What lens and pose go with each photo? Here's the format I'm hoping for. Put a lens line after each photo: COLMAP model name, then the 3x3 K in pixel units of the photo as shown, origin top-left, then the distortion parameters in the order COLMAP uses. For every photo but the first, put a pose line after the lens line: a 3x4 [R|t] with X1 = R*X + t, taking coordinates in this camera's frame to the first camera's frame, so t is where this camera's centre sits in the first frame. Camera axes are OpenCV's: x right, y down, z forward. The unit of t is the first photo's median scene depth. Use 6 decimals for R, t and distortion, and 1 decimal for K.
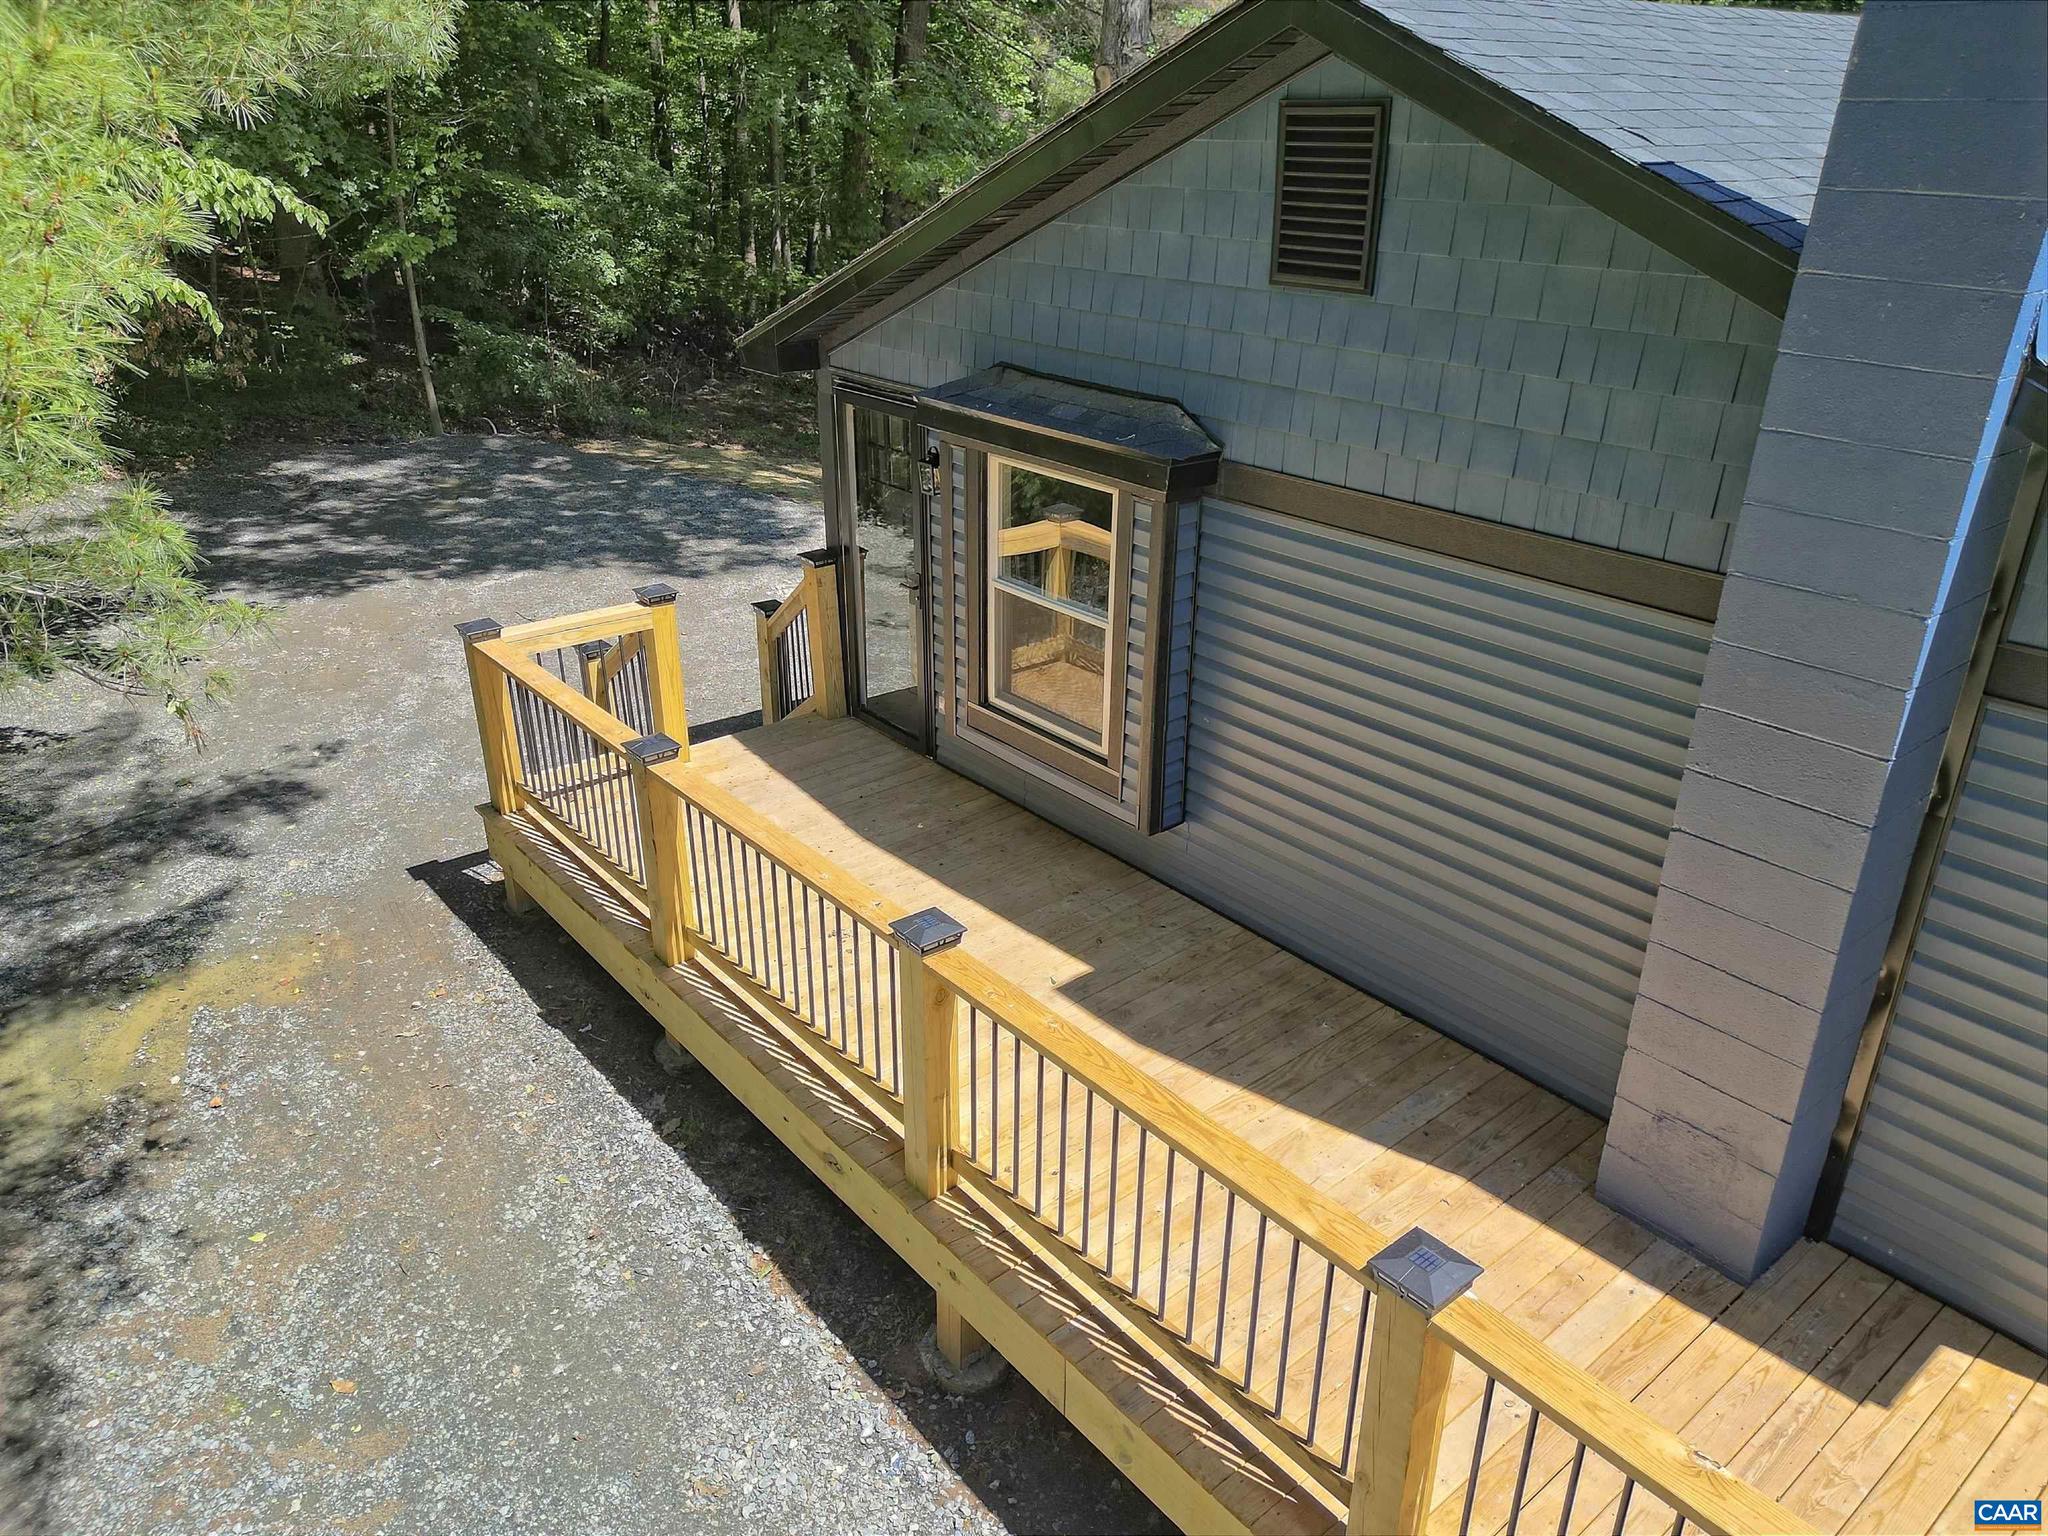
lens RADIAL K [[1431.4, 0, 1041.0], [0, 1431.4, 773.7], [0, 0, 1]] dist [0.066183, -0.059136]
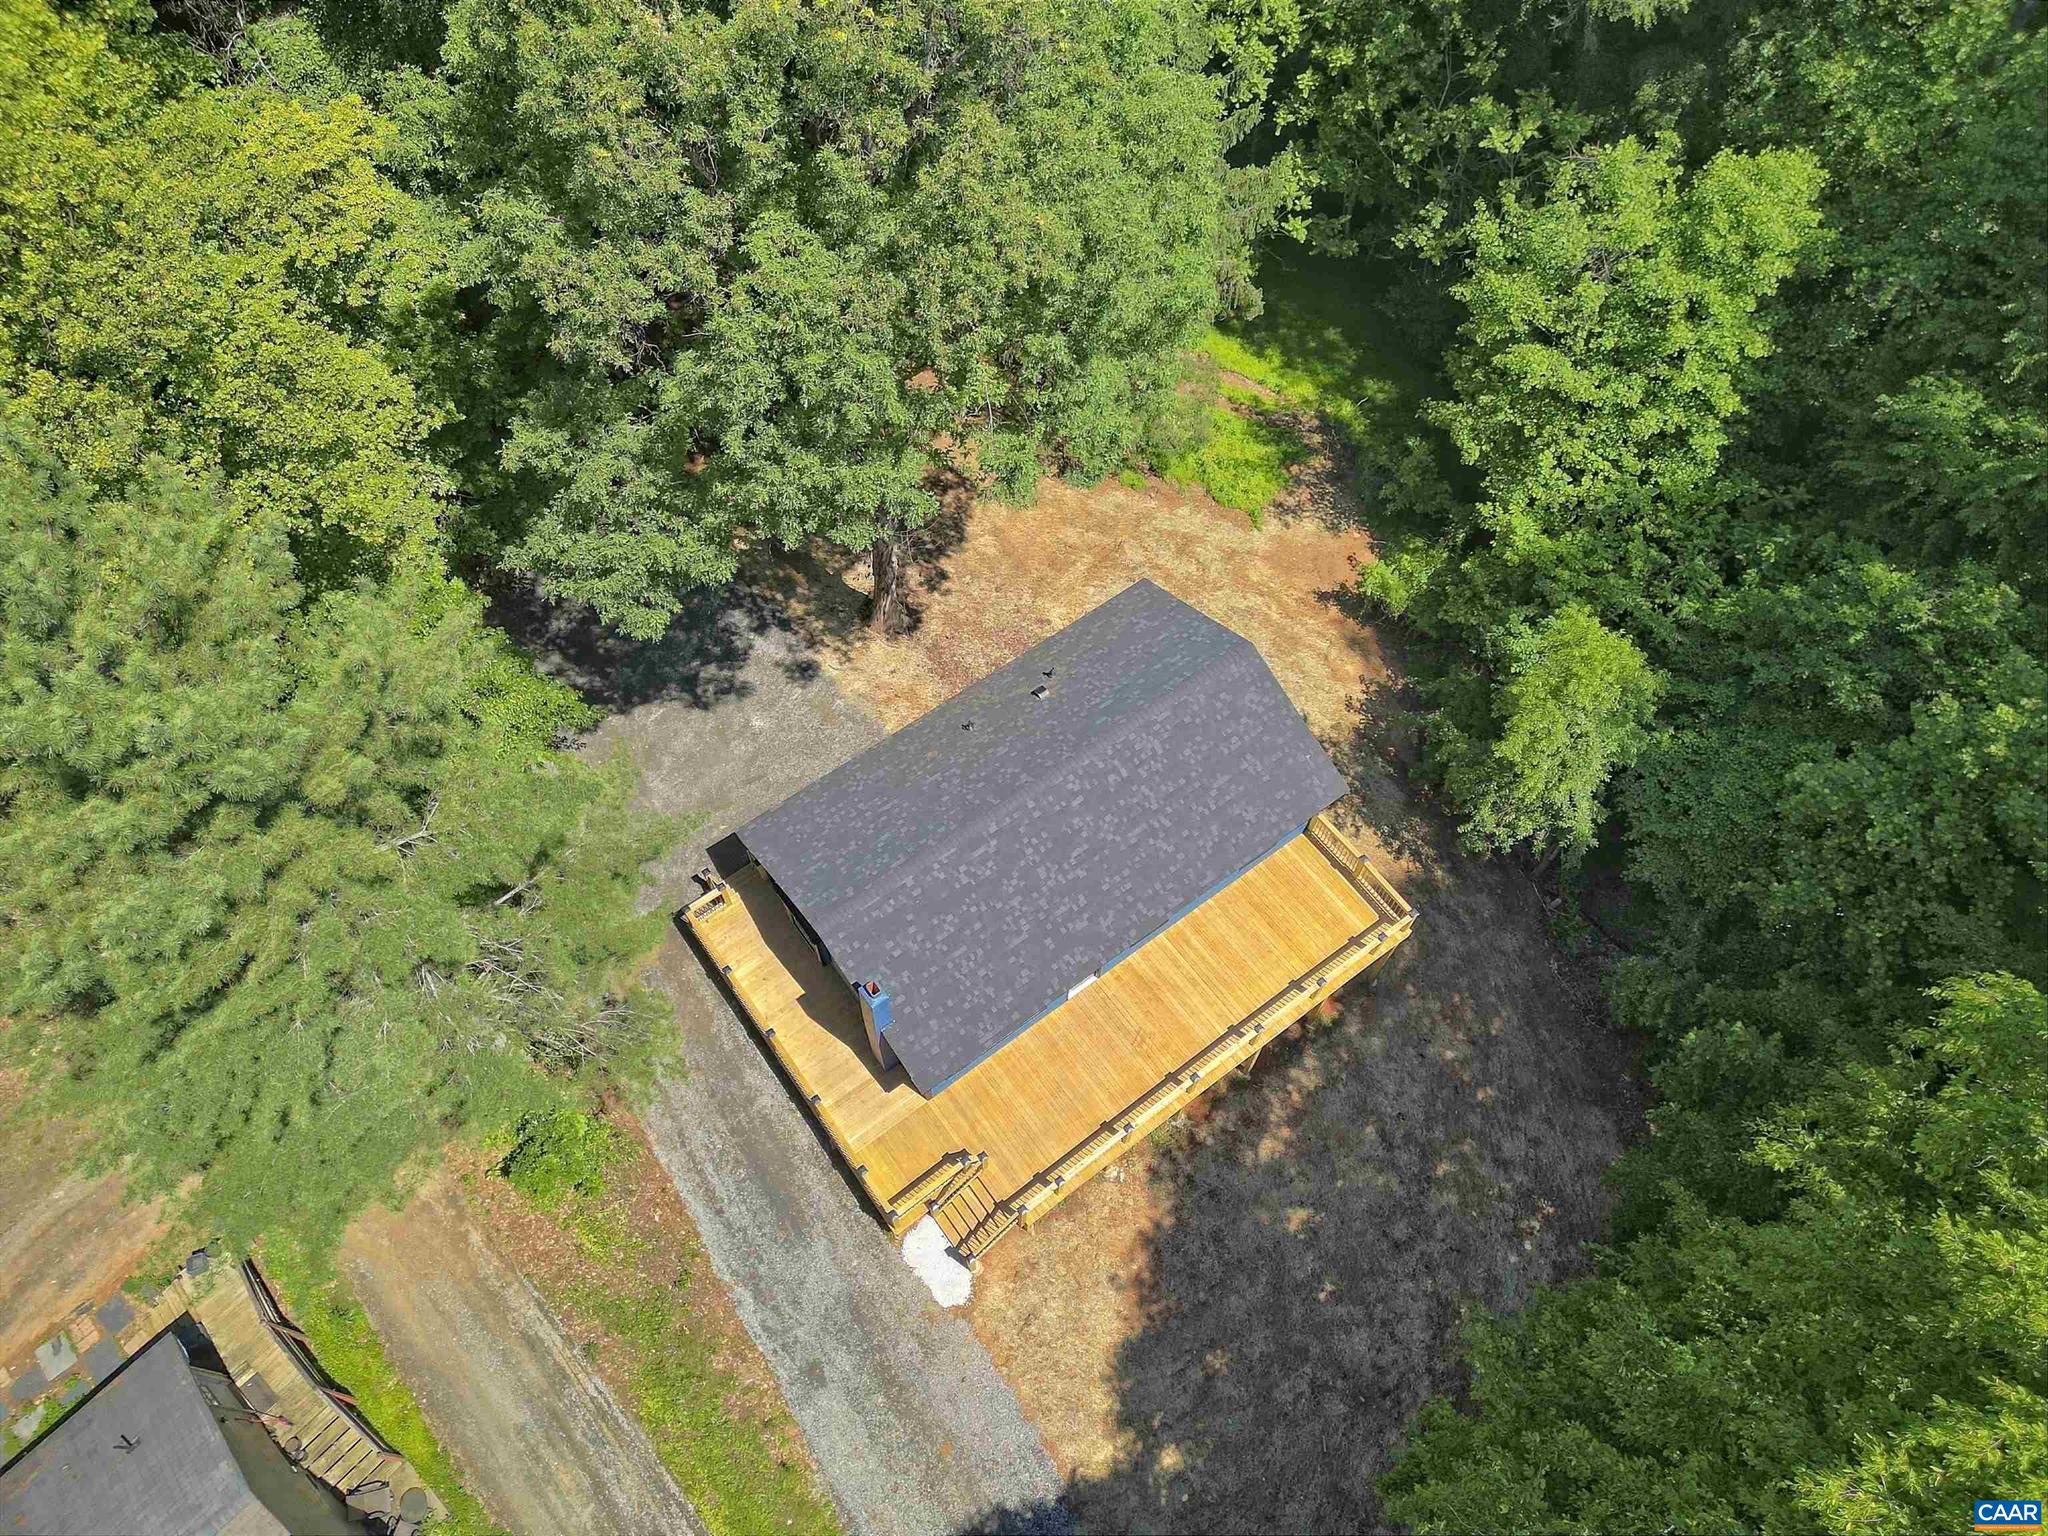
lens RADIAL K [[1431.4, 0, 1016.8], [0, 1431.4, 754.3], [0, 0, 1]] dist [0.066183, -0.059136]
pose [[0.998321, 0.048890, -0.031068, 0.869328], [-0.021611, 0.811961, 0.583311, -3.501966], [0.053744, -0.581661, 0.811654, -2.637571]]
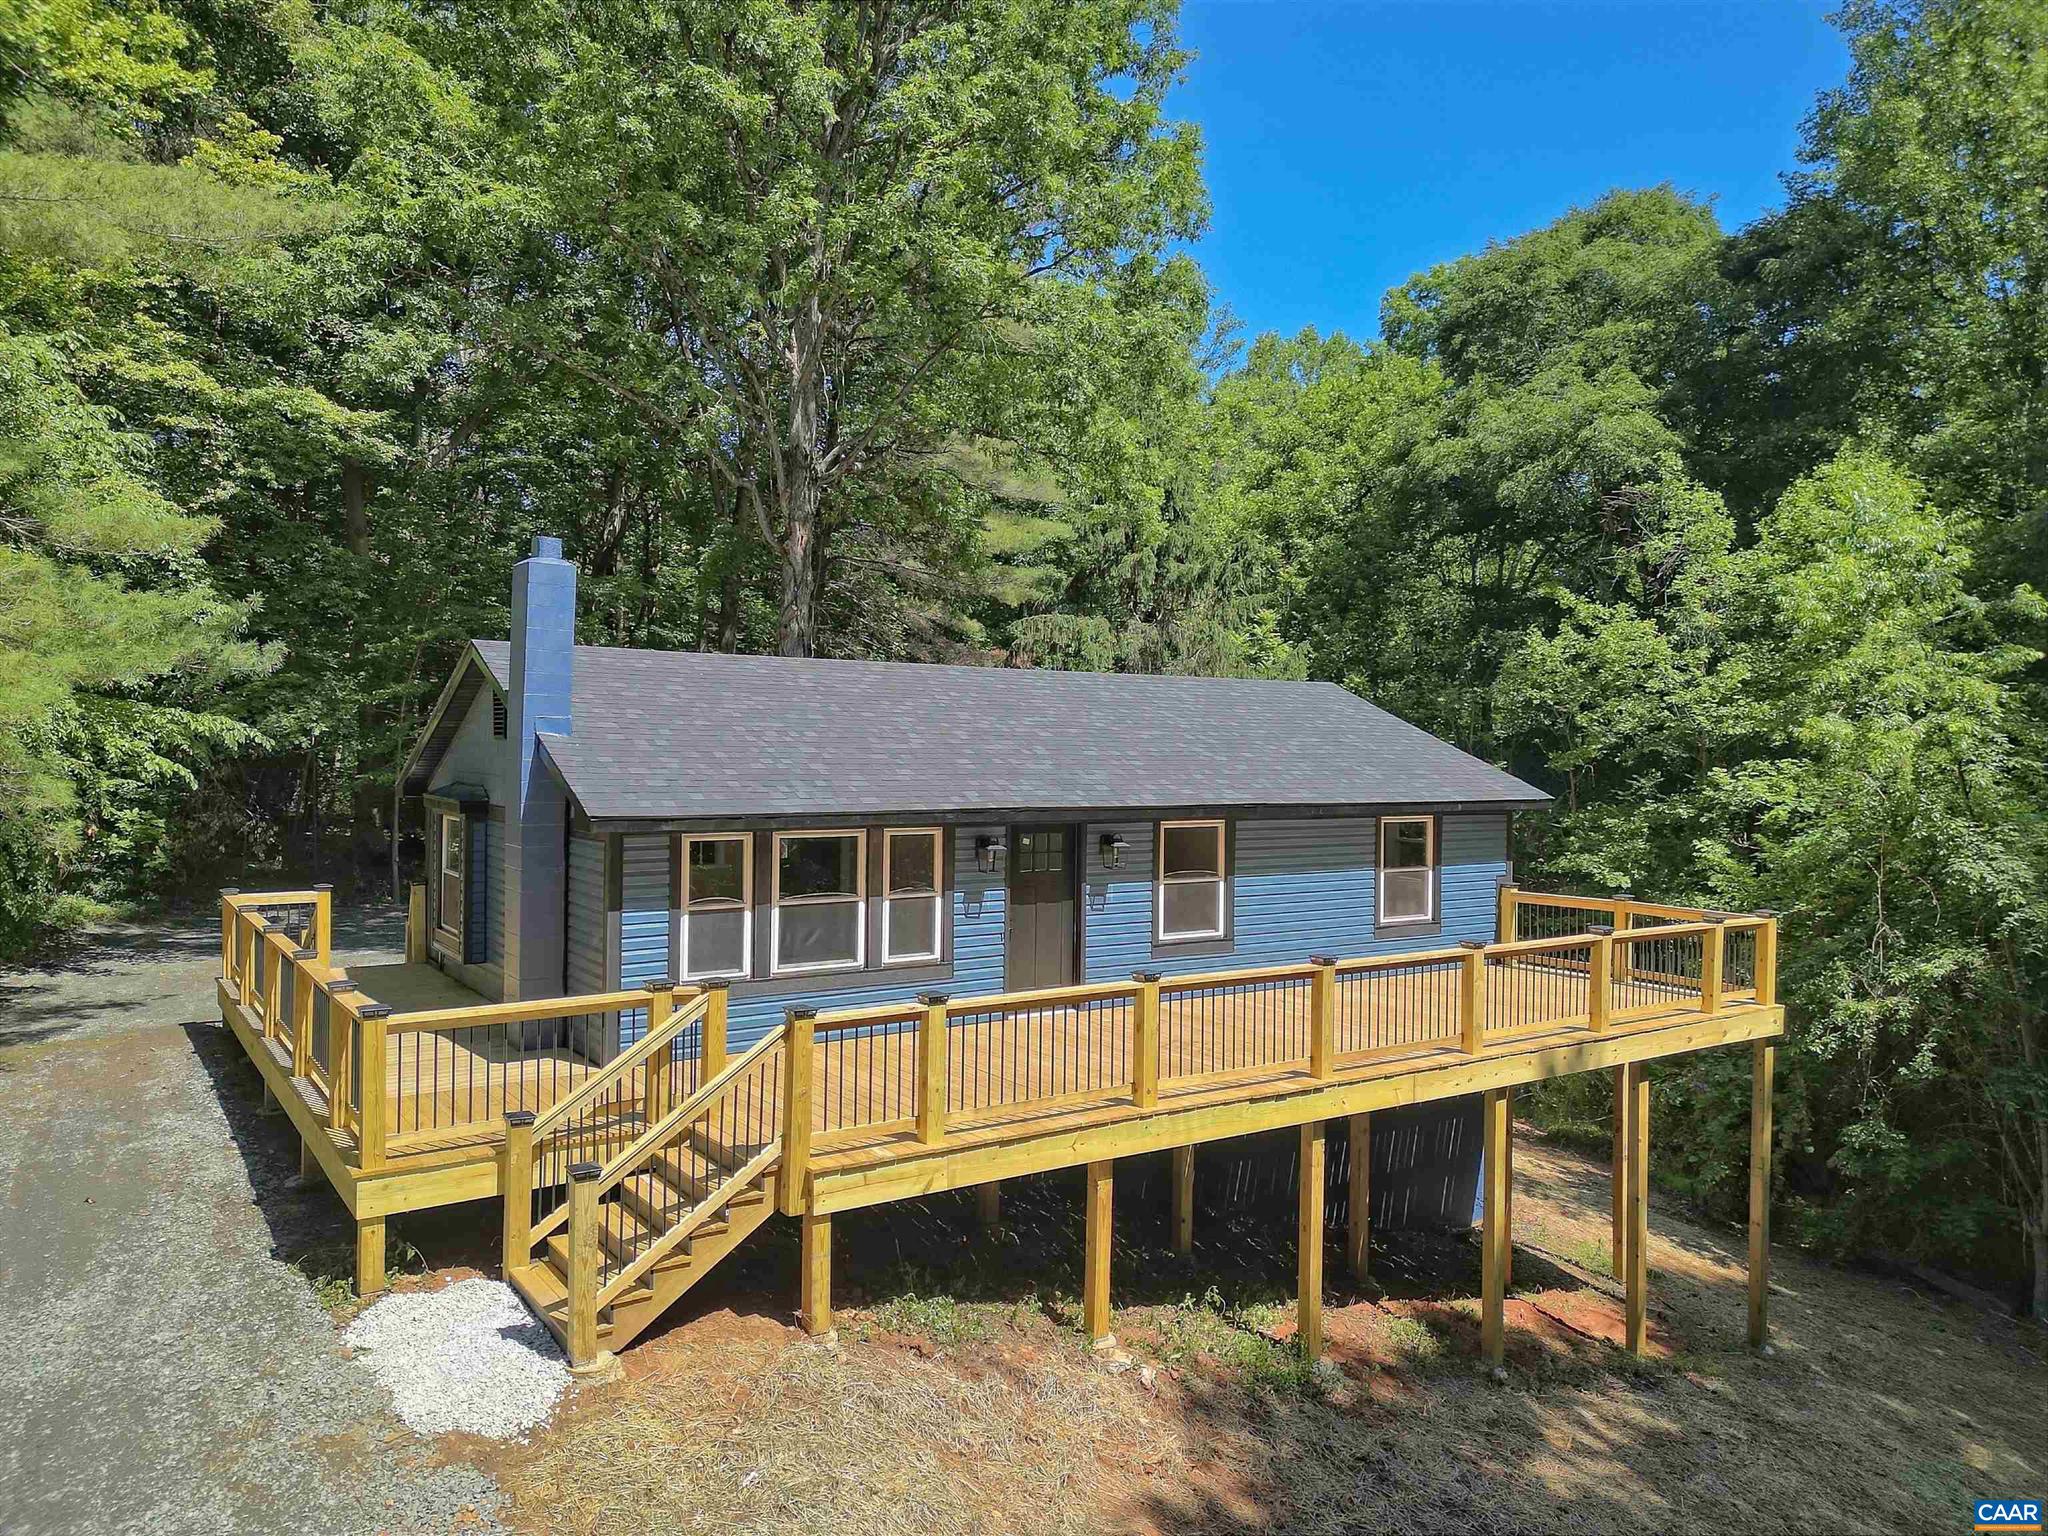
lens RADIAL K [[1431.4, 0, 1030.6], [0, 1431.4, 765.8], [0, 0, 1]] dist [0.066183, -0.059136]
pose [[0.995119, 0.007505, -0.098395, 1.173543], [-0.046791, 0.913774, -0.403520, 0.627463], [0.086883, 0.406154, 0.909665, -1.136235]]
